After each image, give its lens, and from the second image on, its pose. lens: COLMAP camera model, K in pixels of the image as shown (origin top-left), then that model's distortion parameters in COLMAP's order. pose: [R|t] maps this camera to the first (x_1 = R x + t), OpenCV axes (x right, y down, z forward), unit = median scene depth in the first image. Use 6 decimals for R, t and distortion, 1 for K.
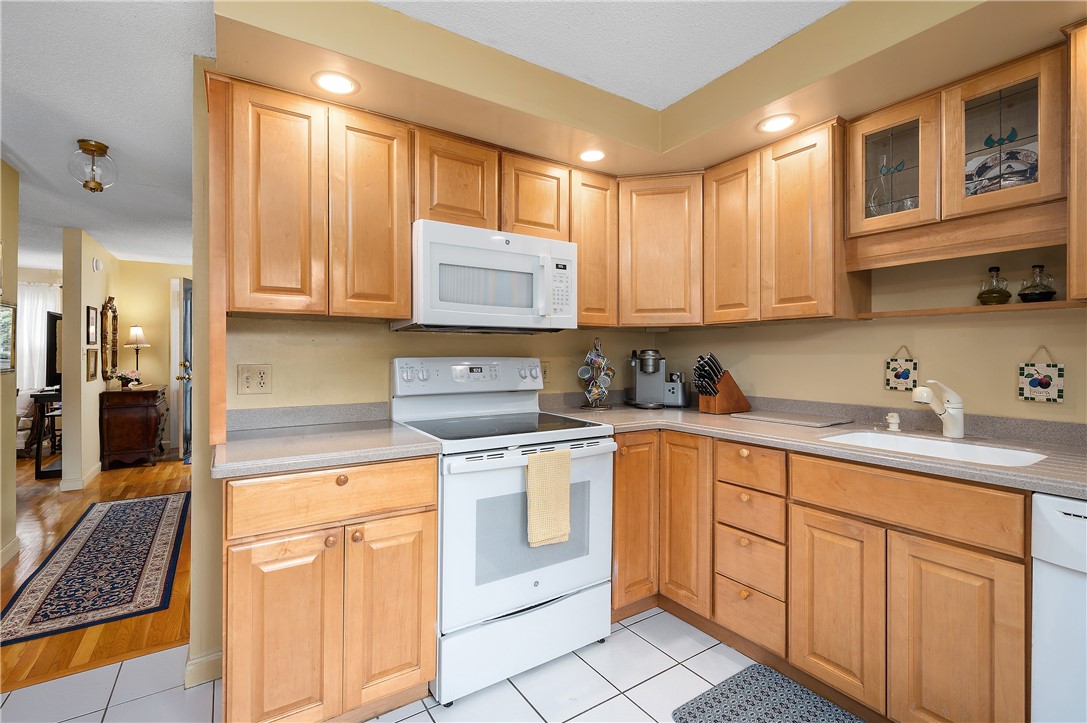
lens RADIAL K [[488.8, 0, 544.1], [0, 488.8, 352.2], [0, 0, 1]] dist [-0.000190, 0.000313]
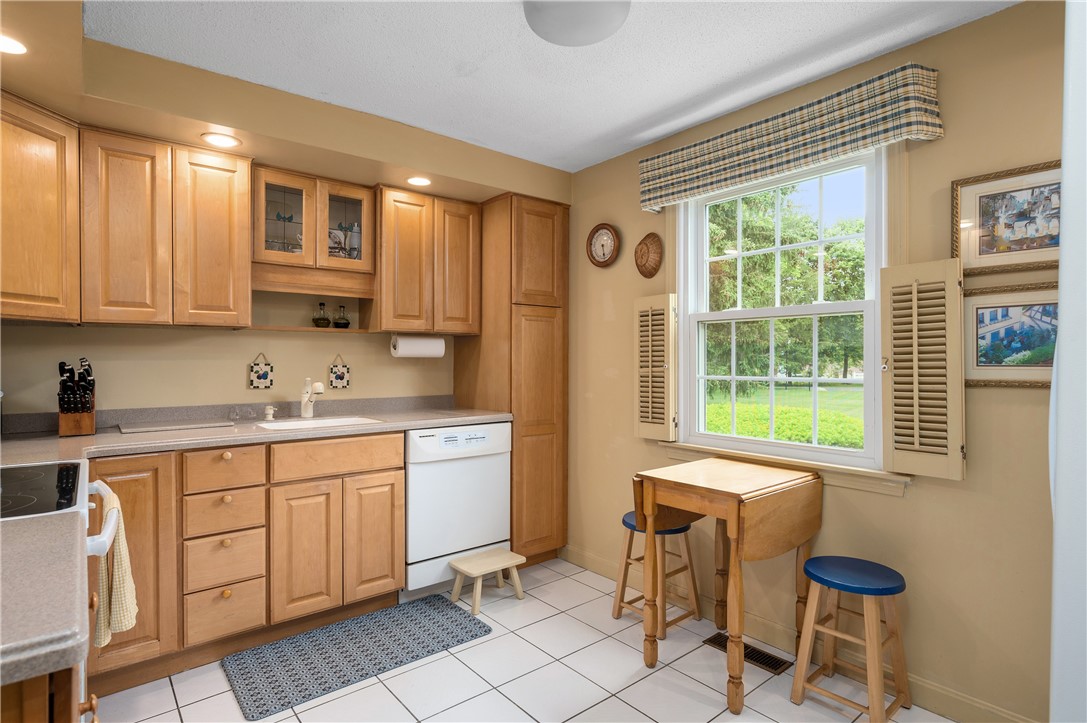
lens RADIAL K [[551.1, 0, 545.6], [0, 551.1, 360.6], [0, 0, 1]] dist [0.002242, -0.000306]
pose [[-0.120270, -0.001901, 0.992739, -0.830139], [-0.000975, 0.999998, 0.001797, 0.003297], [-0.992741, -0.000752, -0.120272, 0.480574]]
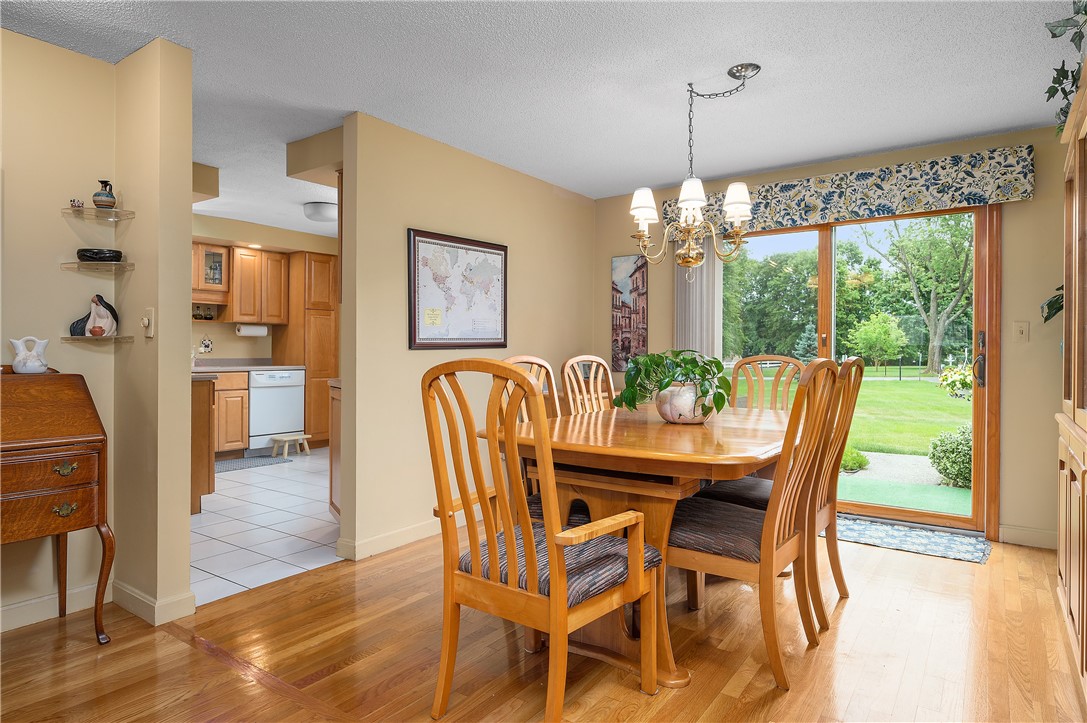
lens RADIAL K [[642.8, 0, 539.9], [0, 642.8, 352.2], [0, 0, 1]] dist [-0.000642, 0.000283]
pose [[-0.365921, -0.001926, 0.930644, -3.155349], [-0.003543, 0.999993, 0.000677, 0.081110], [-0.930639, -0.003049, -0.365925, 0.479362]]
